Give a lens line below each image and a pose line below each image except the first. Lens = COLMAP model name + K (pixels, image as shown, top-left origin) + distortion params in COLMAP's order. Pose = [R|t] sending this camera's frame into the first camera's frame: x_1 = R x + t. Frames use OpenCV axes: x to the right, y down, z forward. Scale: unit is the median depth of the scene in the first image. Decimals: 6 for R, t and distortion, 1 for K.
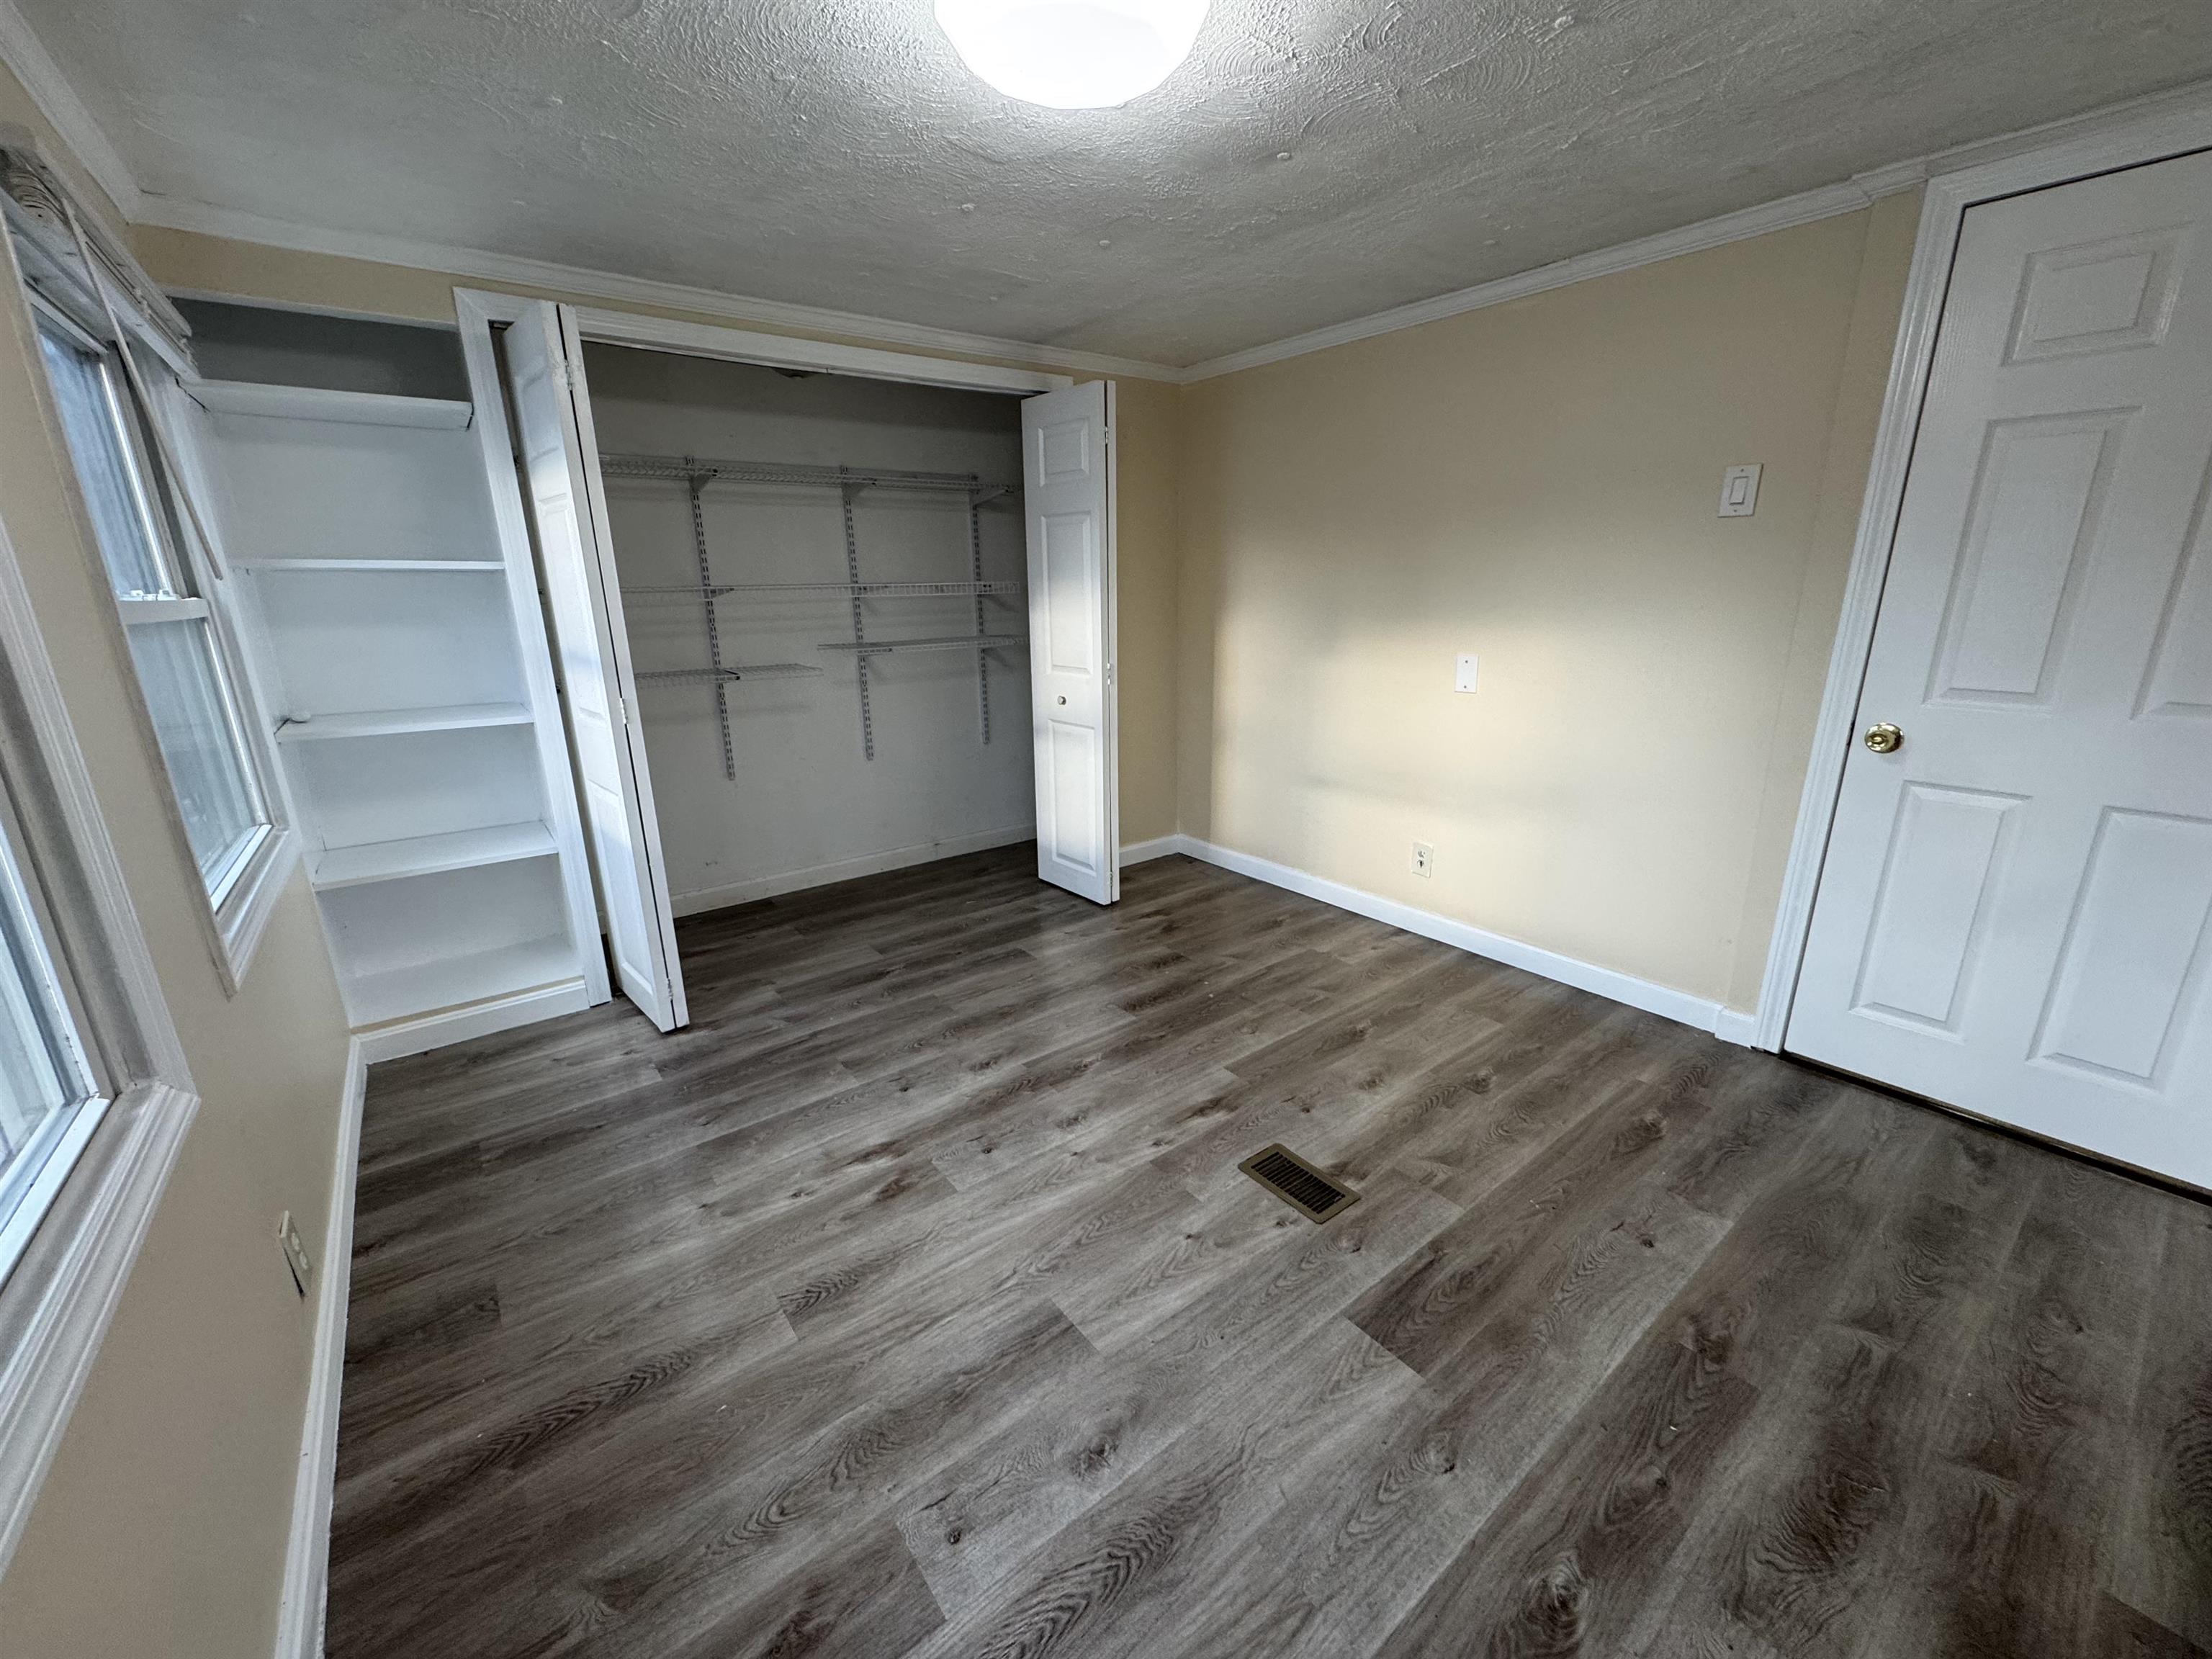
lens RADIAL K [[881.0, 0, 1108.2], [0, 881.0, 823.3], [0, 0, 1]] dist [-0.006068, 0.000860]
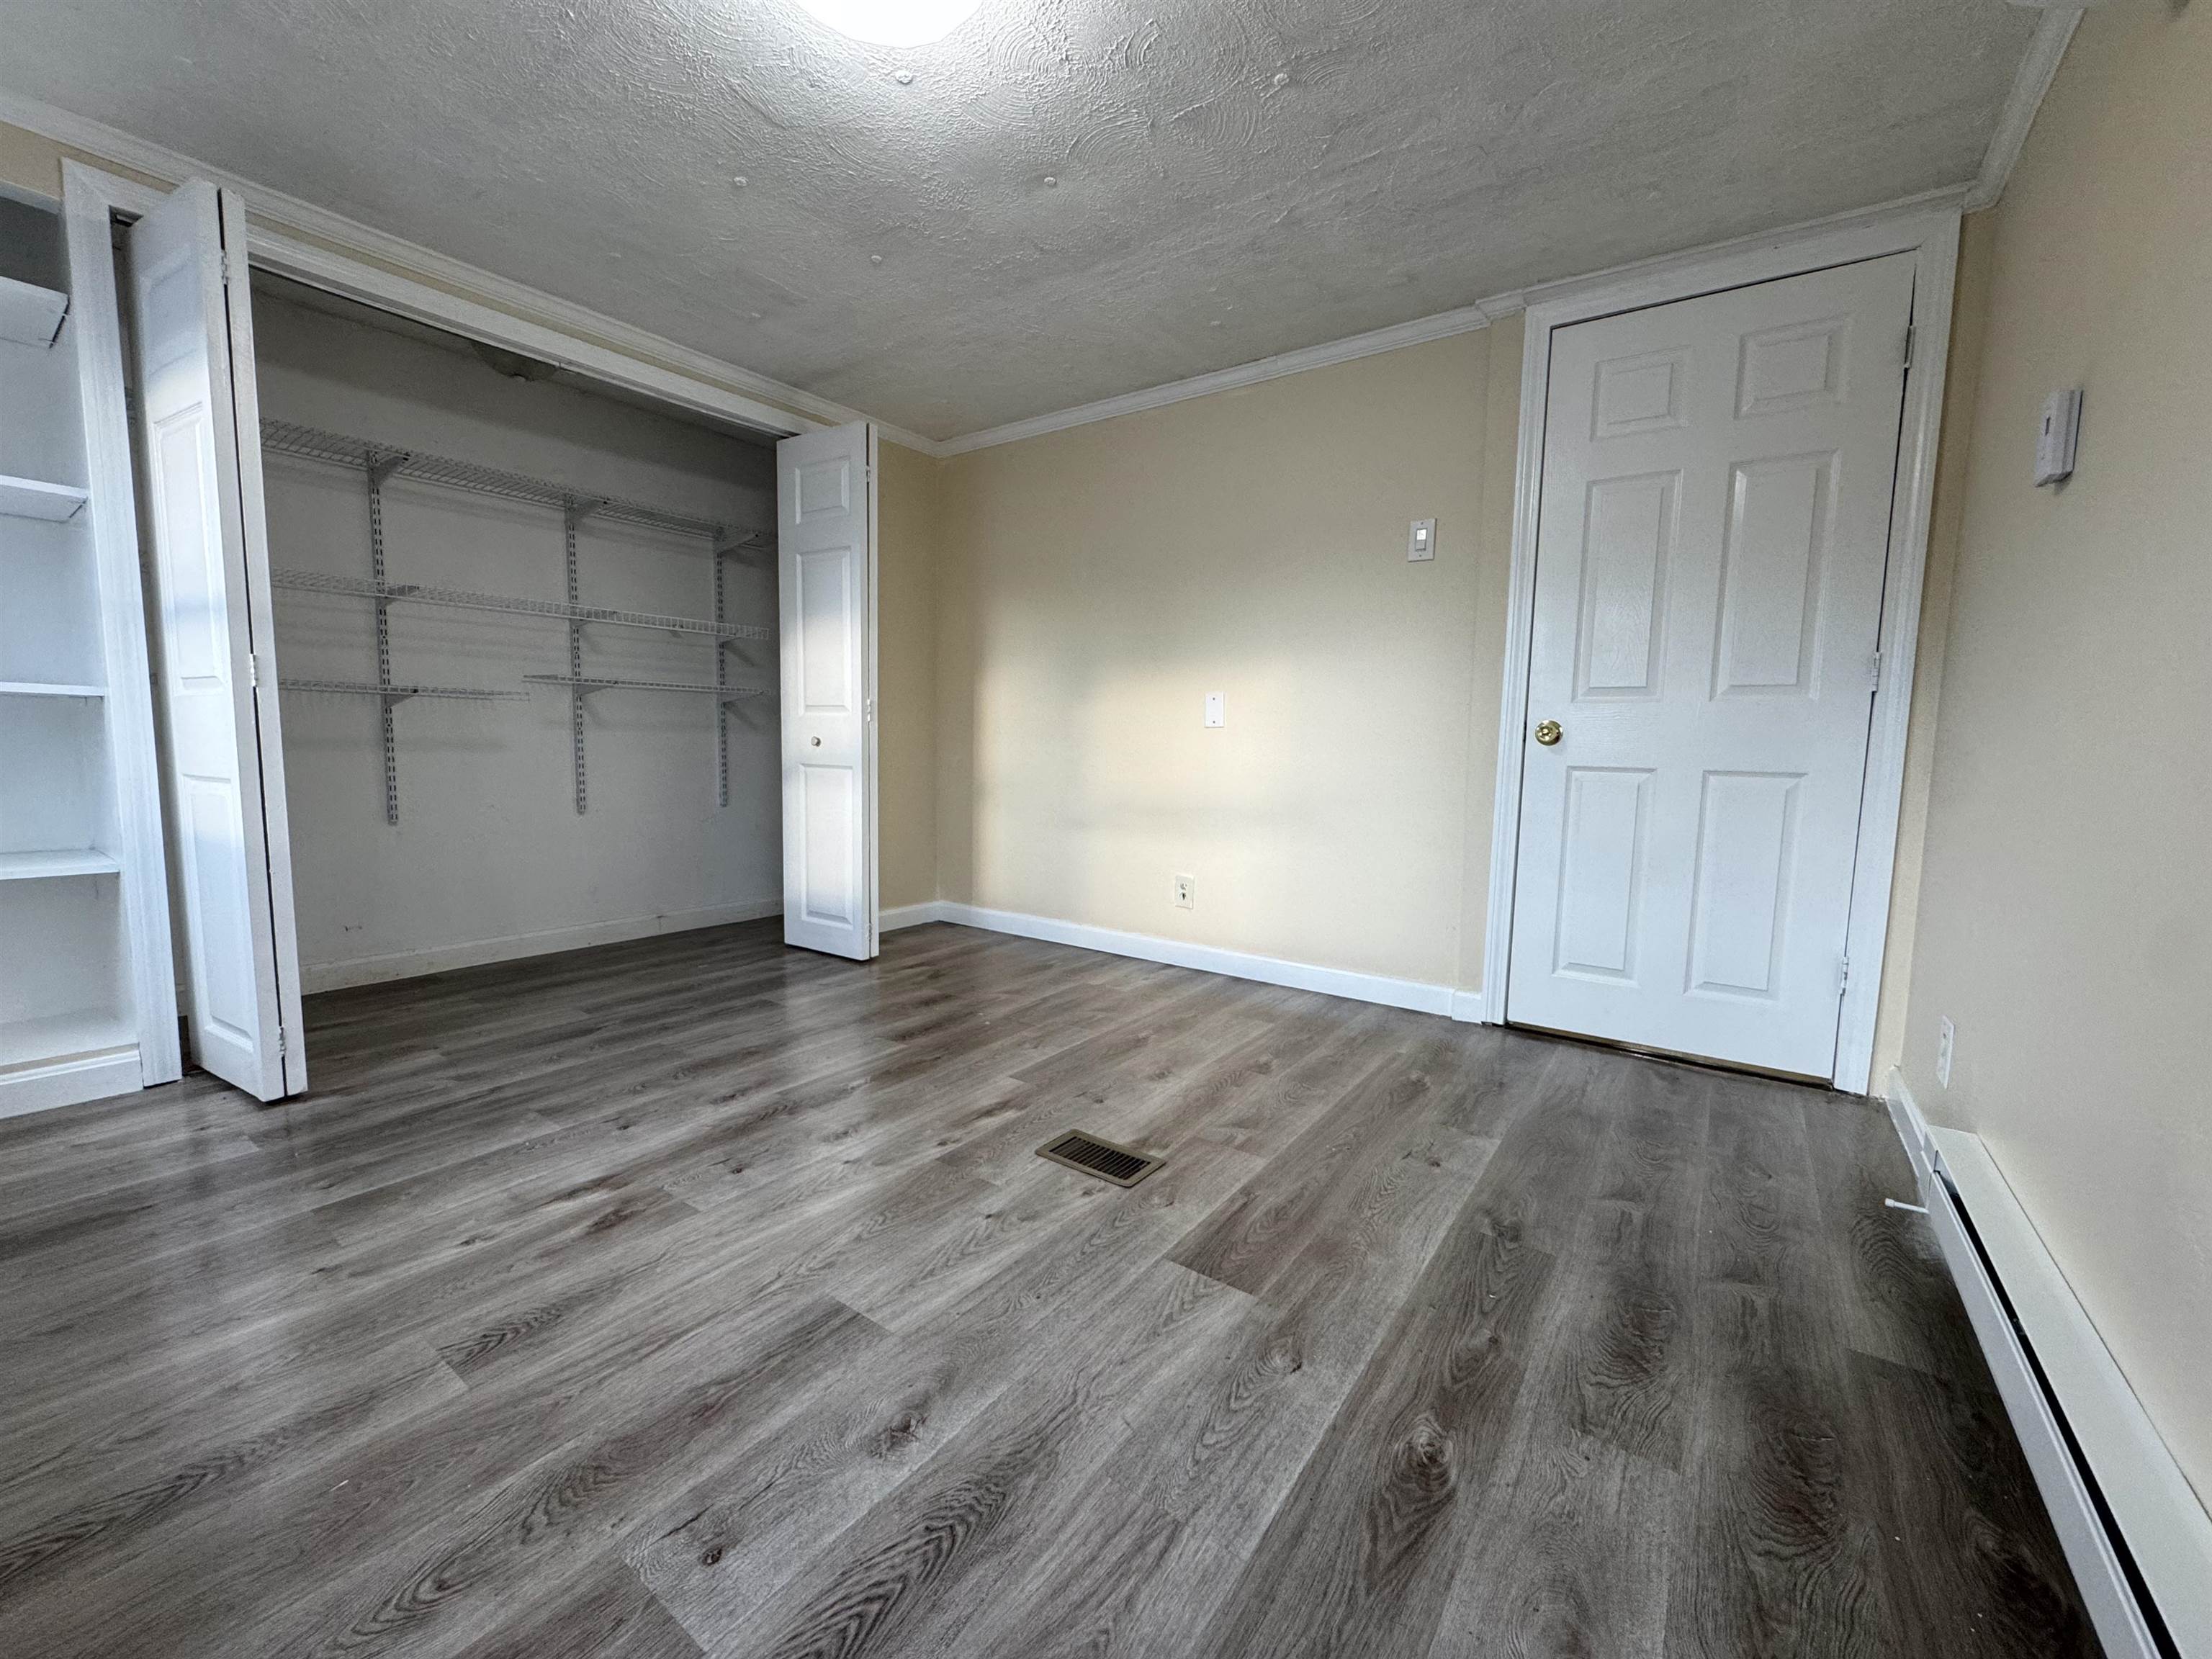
lens RADIAL K [[881.0, 0, 1108.0], [0, 881.0, 824.8], [0, 0, 1]] dist [-0.006068, 0.000860]
pose [[0.957231, 0.004727, 0.289287, -0.042349], [0.045575, 0.984920, -0.166897, 0.200309], [-0.285713, 0.172943, 0.942581, 0.058548]]
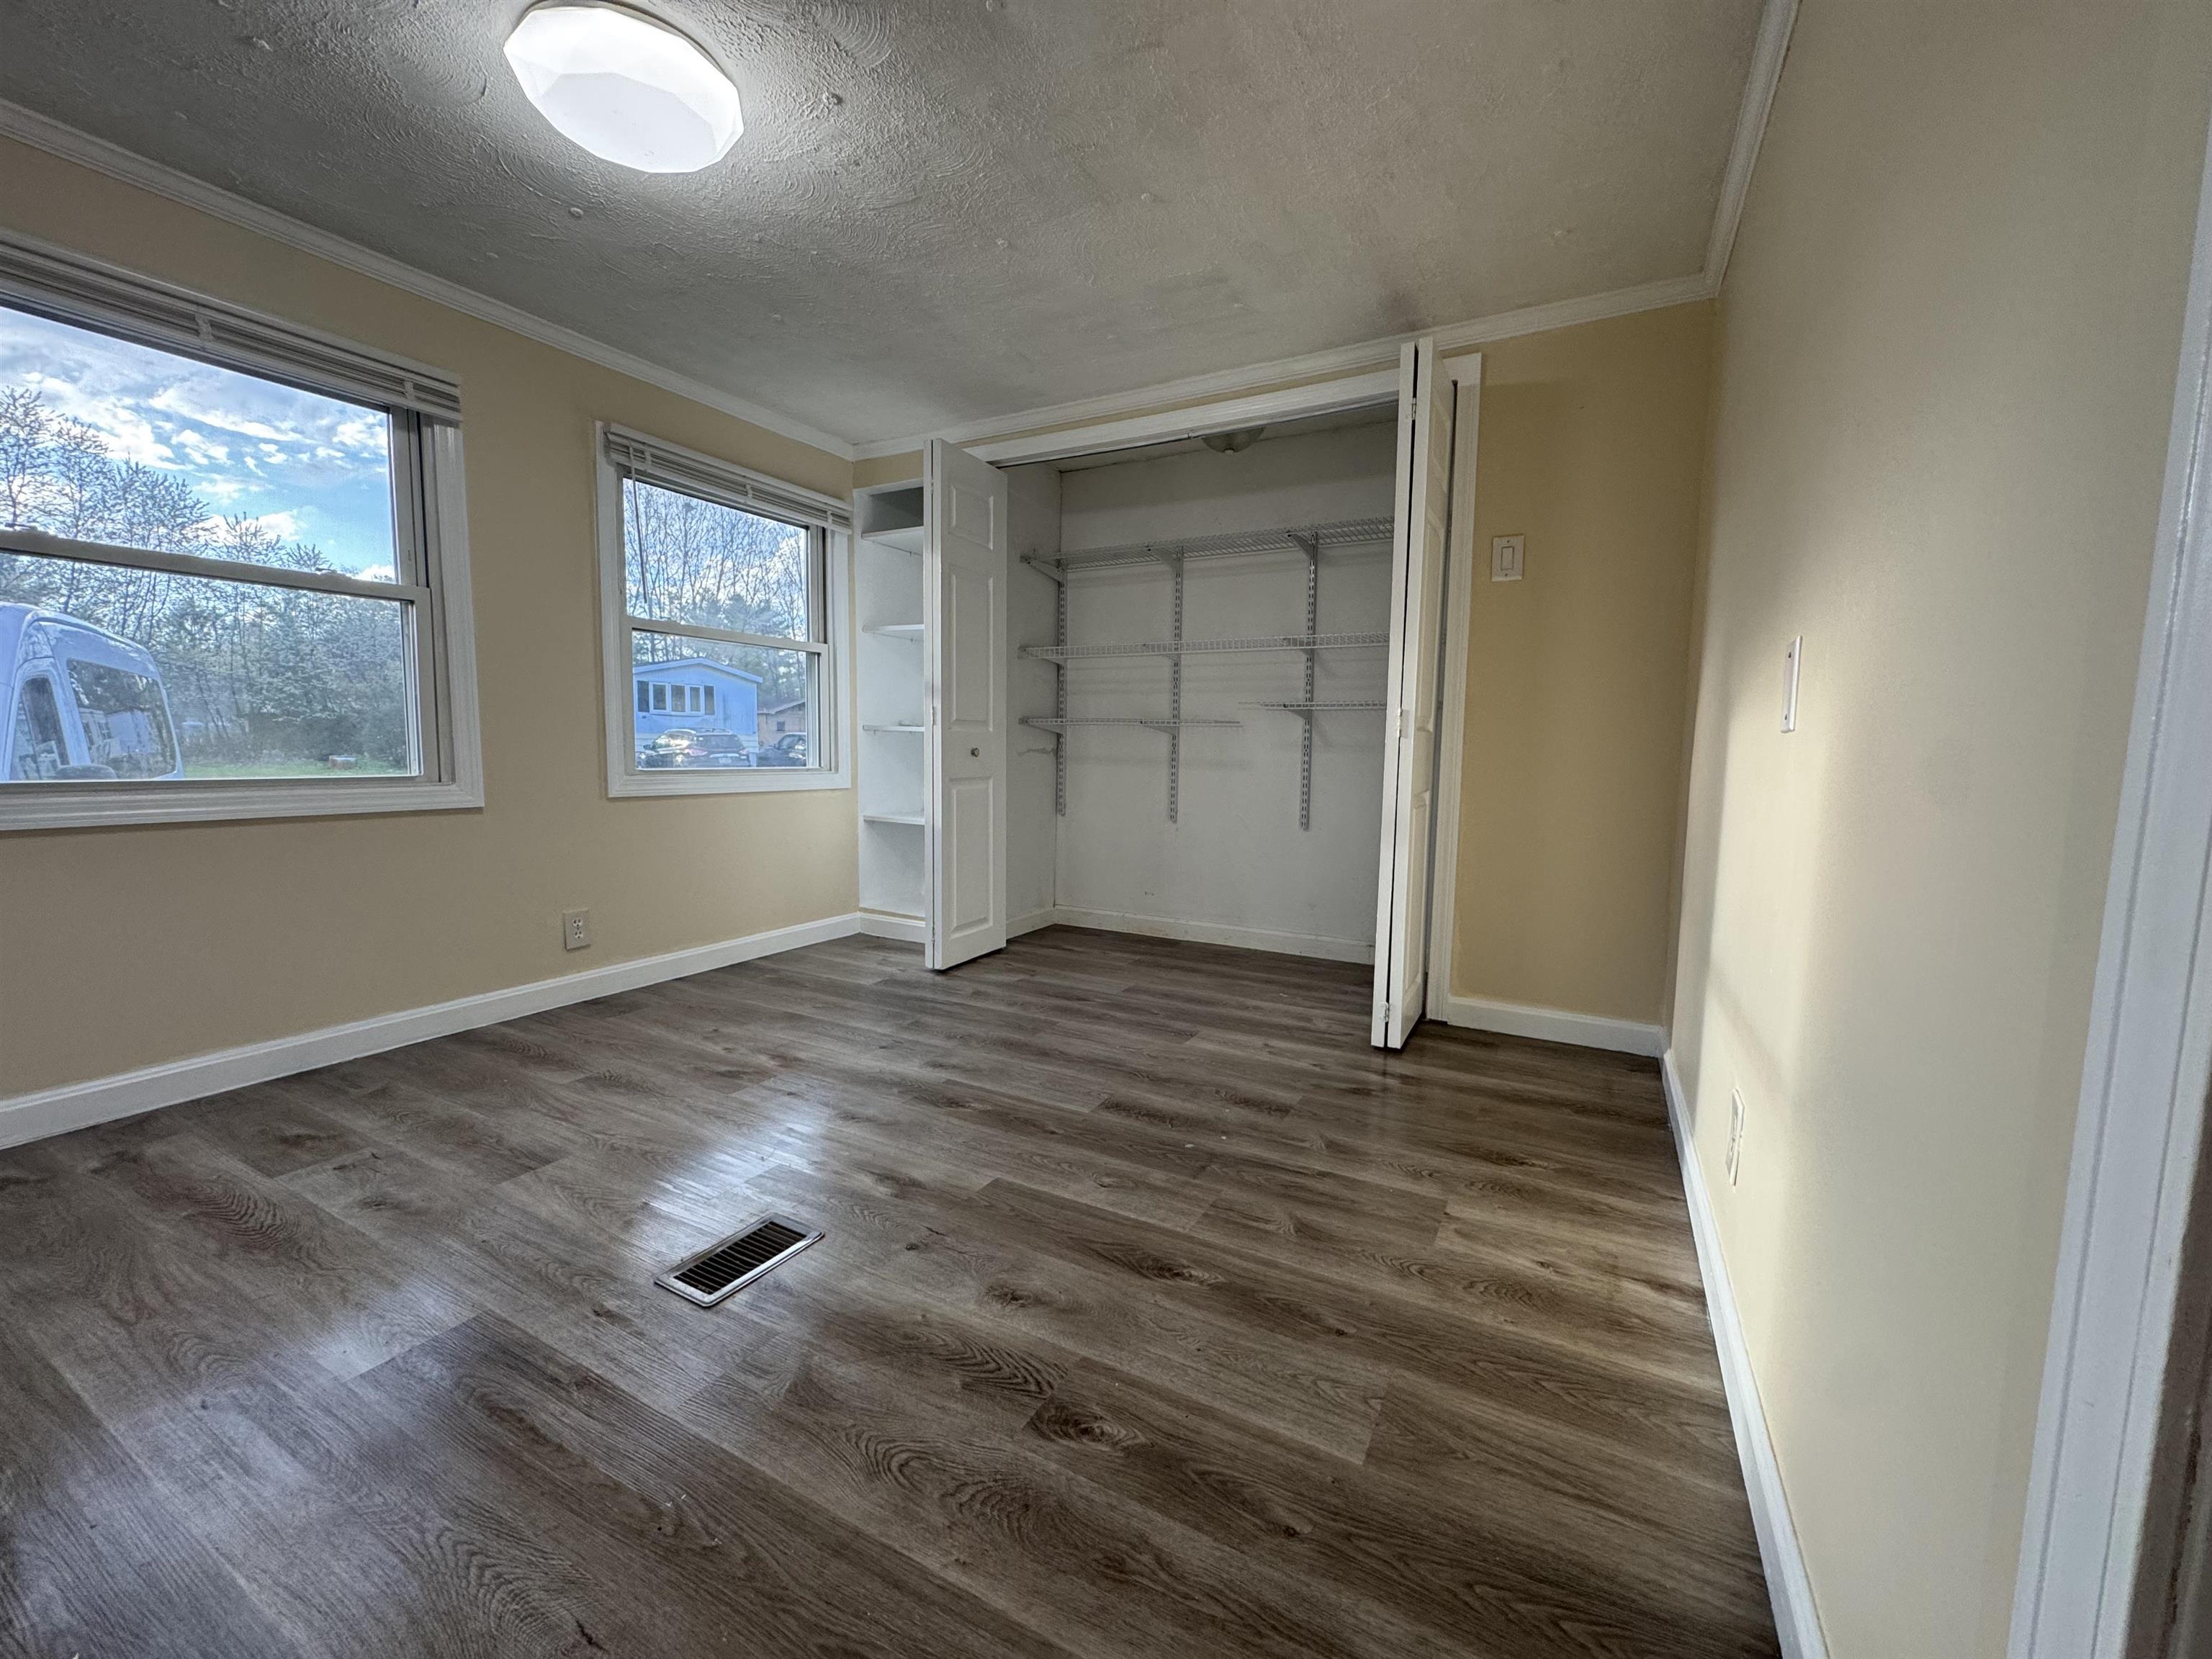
lens RADIAL K [[881.0, 0, 1105.4], [0, 881.0, 824.3], [0, 0, 1]] dist [-0.006068, 0.000860]
pose [[0.397419, 0.104583, -0.911658, 0.916636], [-0.266930, 0.963698, -0.005810, -0.030950], [0.877956, 0.245658, 0.410908, 0.801234]]
